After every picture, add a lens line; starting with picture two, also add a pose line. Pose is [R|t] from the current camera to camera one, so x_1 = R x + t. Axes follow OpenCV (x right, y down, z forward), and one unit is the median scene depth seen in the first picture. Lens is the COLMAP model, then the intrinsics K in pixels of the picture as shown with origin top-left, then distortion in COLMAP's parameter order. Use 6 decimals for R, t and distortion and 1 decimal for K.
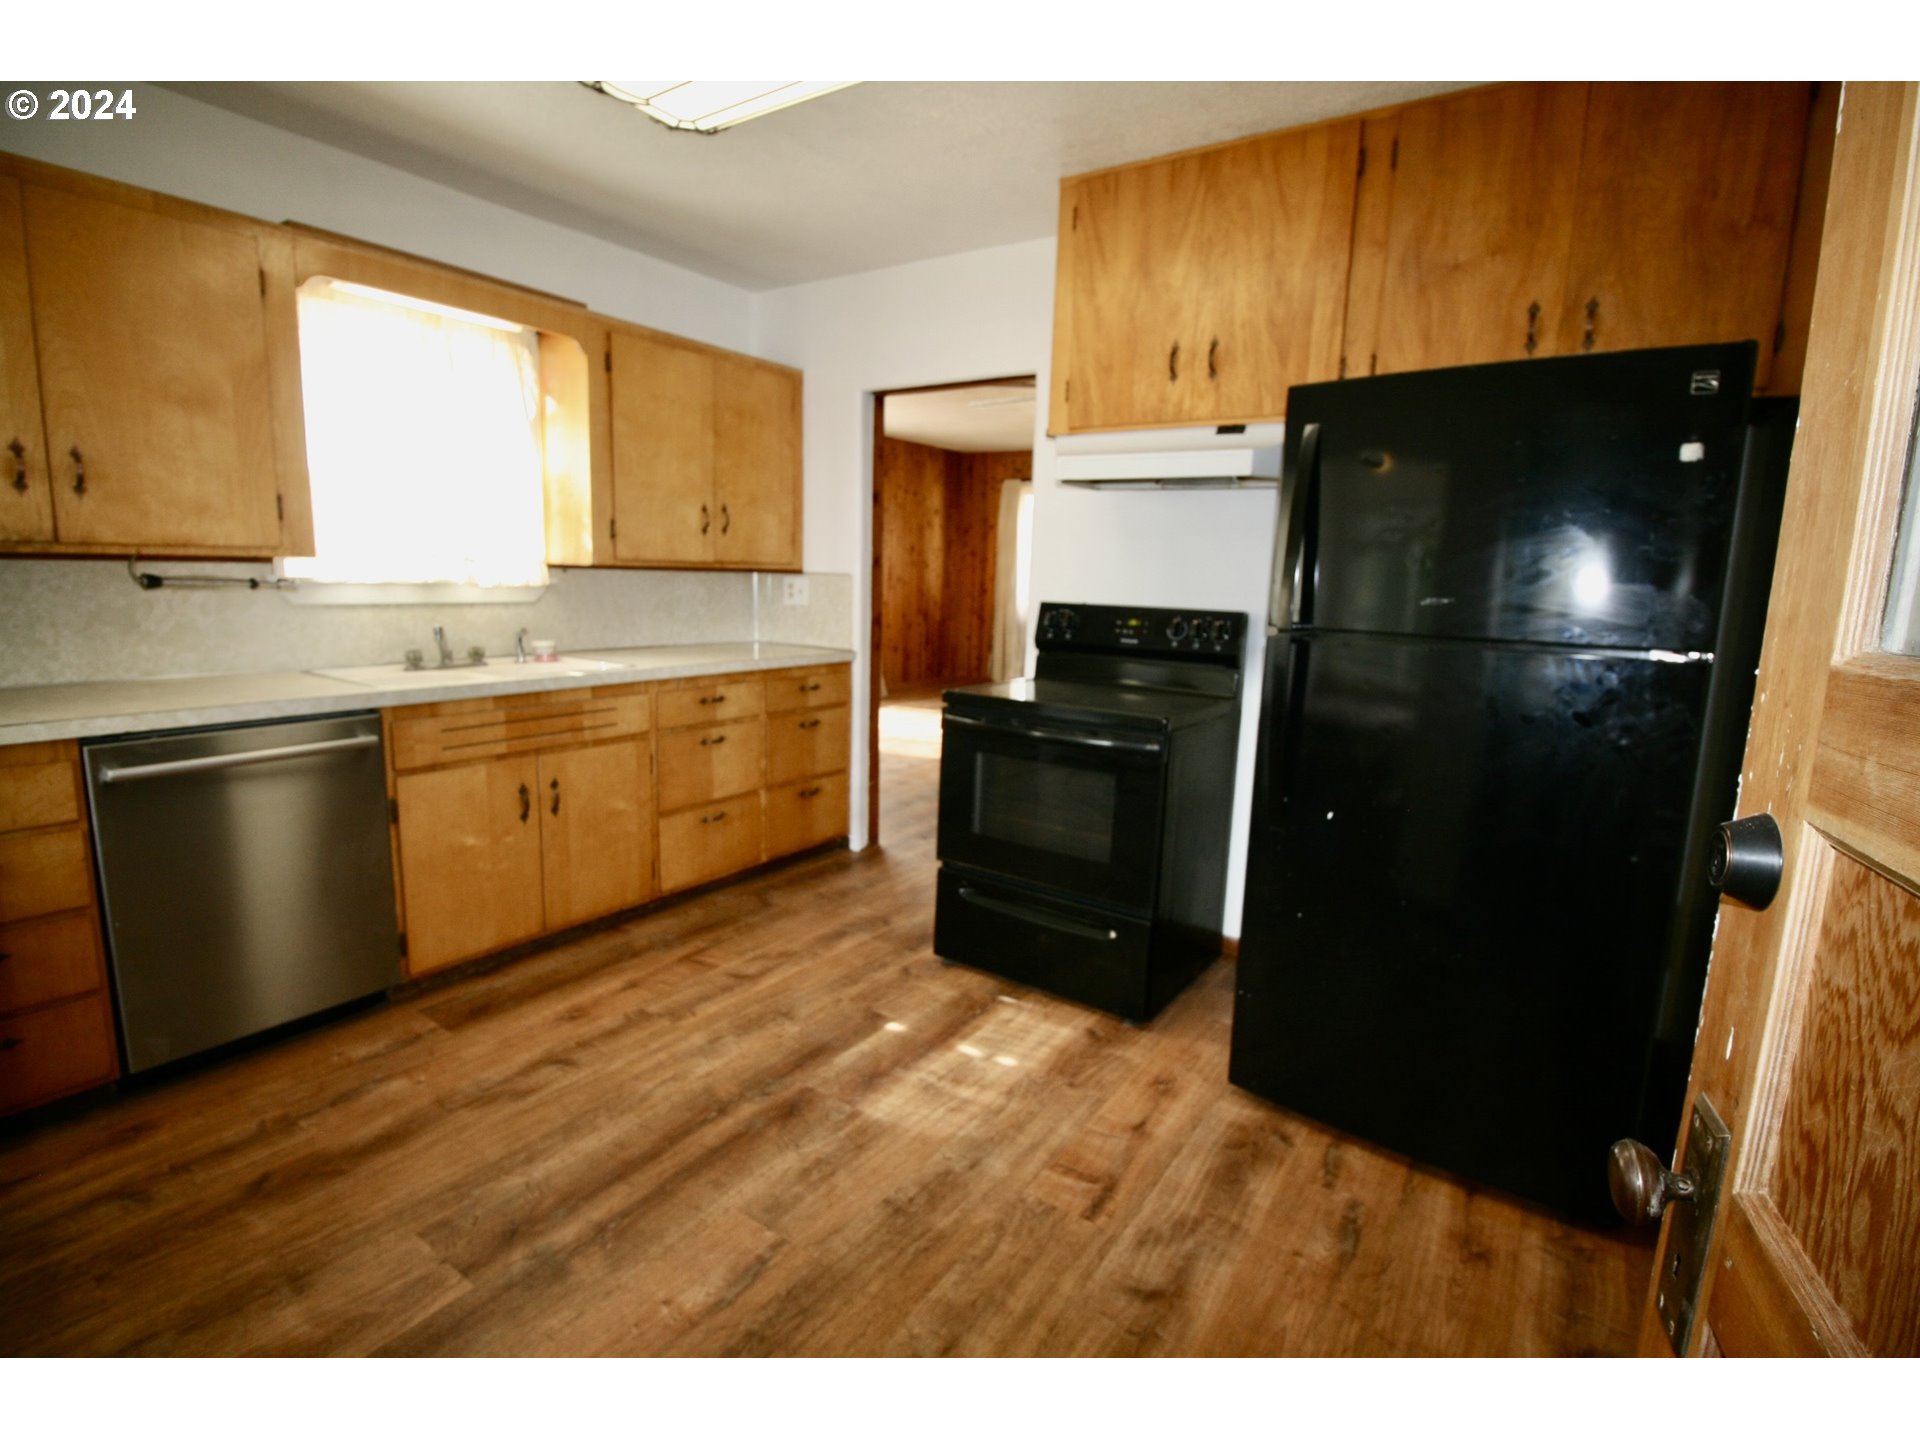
lens RADIAL K [[911.5, 0, 961.1], [0, 911.5, 716.4], [0, 0, 1]] dist [-0.004455, -0.000779]
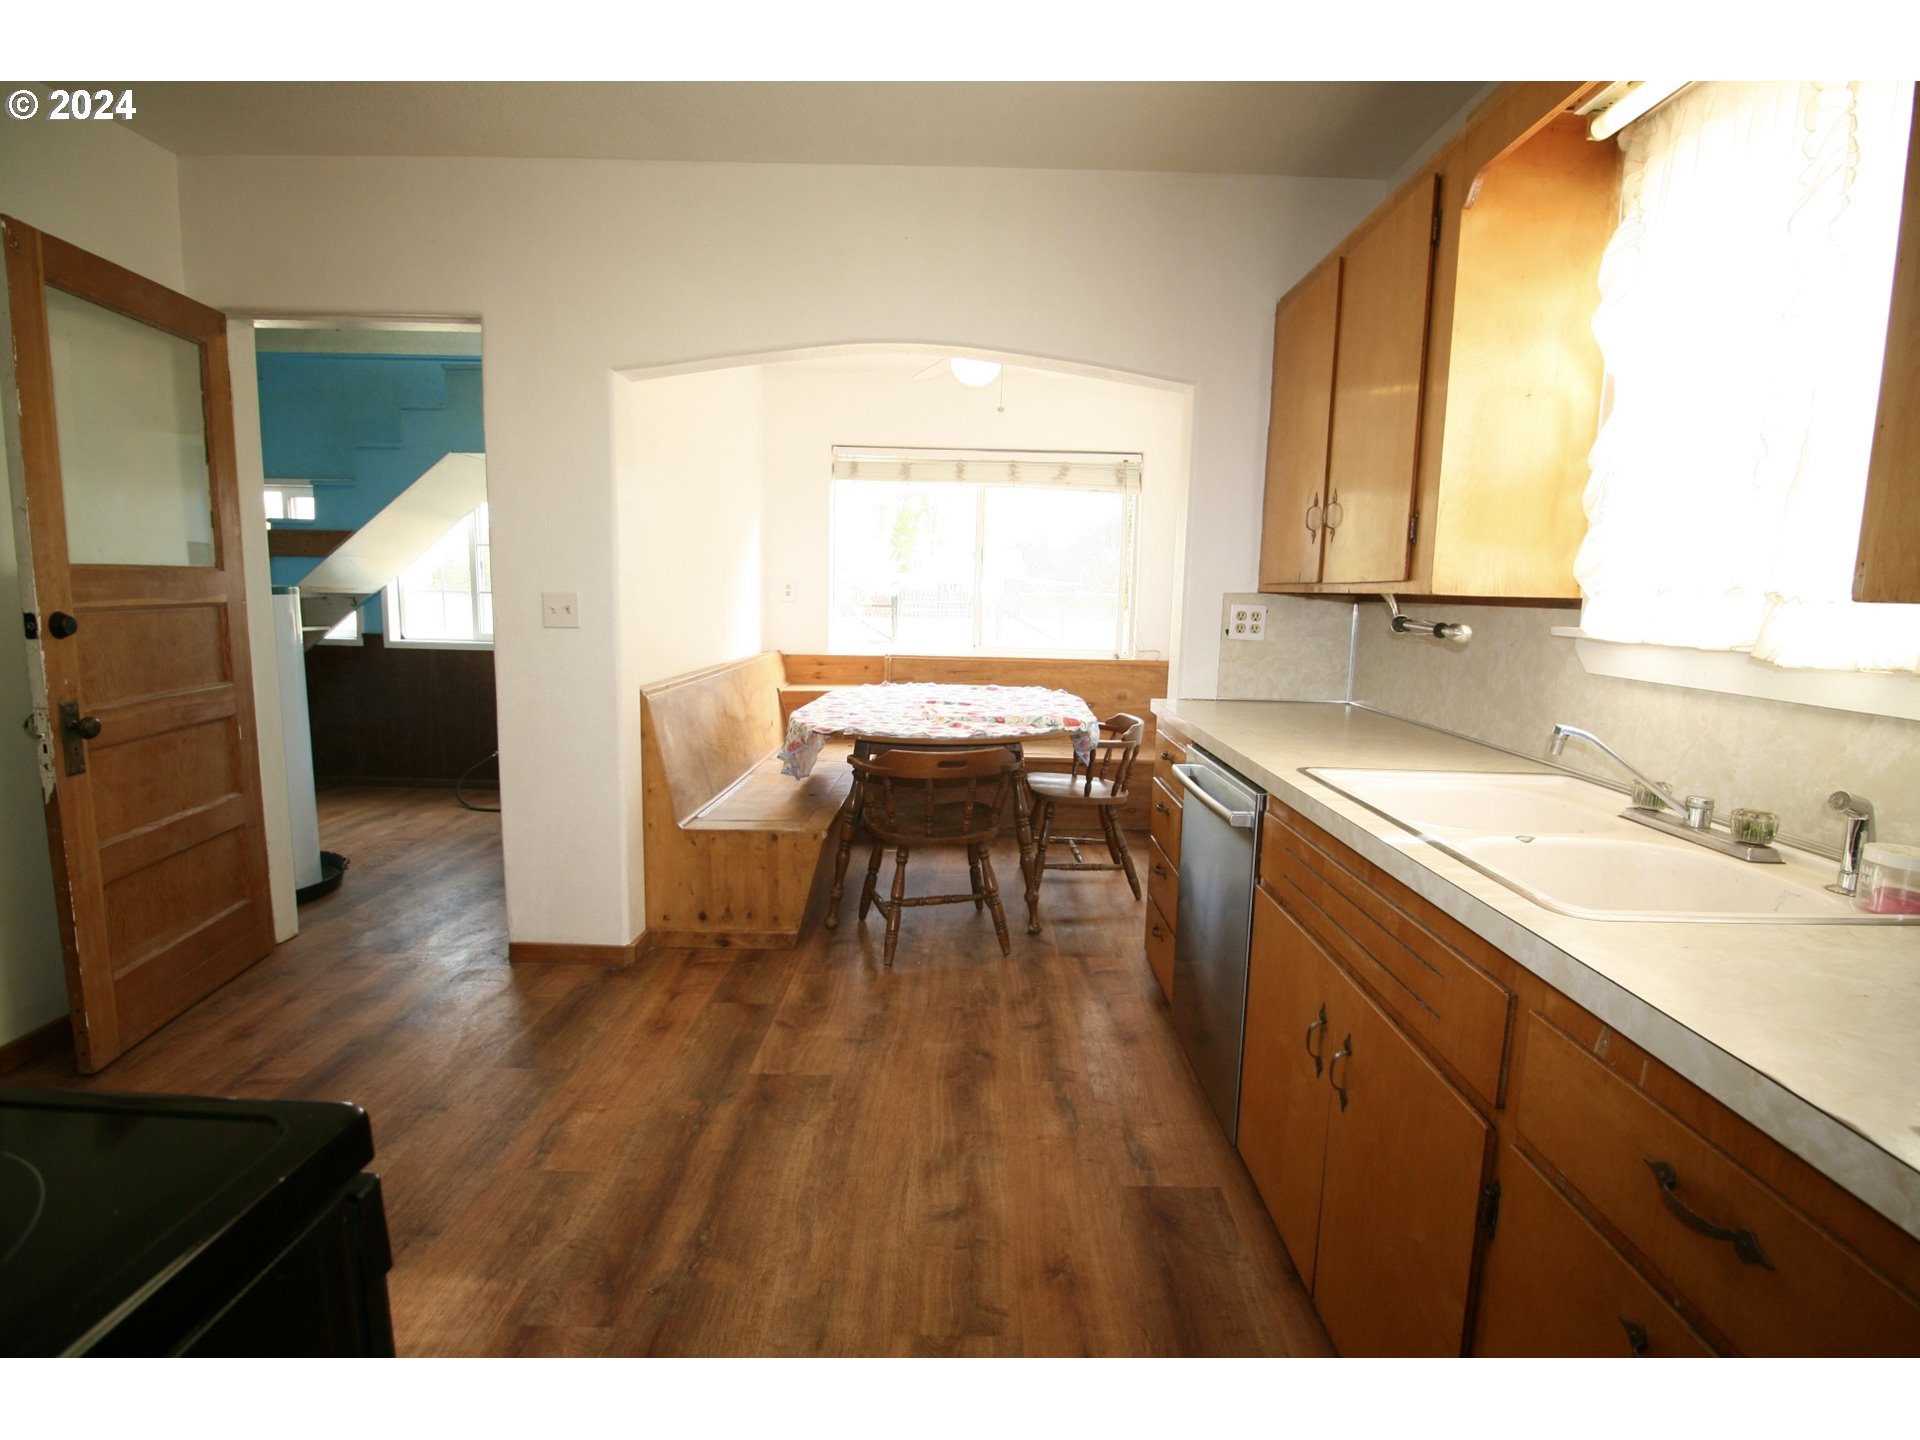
lens RADIAL K [[911.5, 0, 965.8], [0, 911.5, 714.2], [0, 0, 1]] dist [-0.004455, -0.000779]
pose [[-0.826632, 0.023738, -0.562242, -0.018374], [-0.142394, 0.957772, 0.249792, -0.250680], [0.544430, 0.286546, -0.788345, 1.661744]]
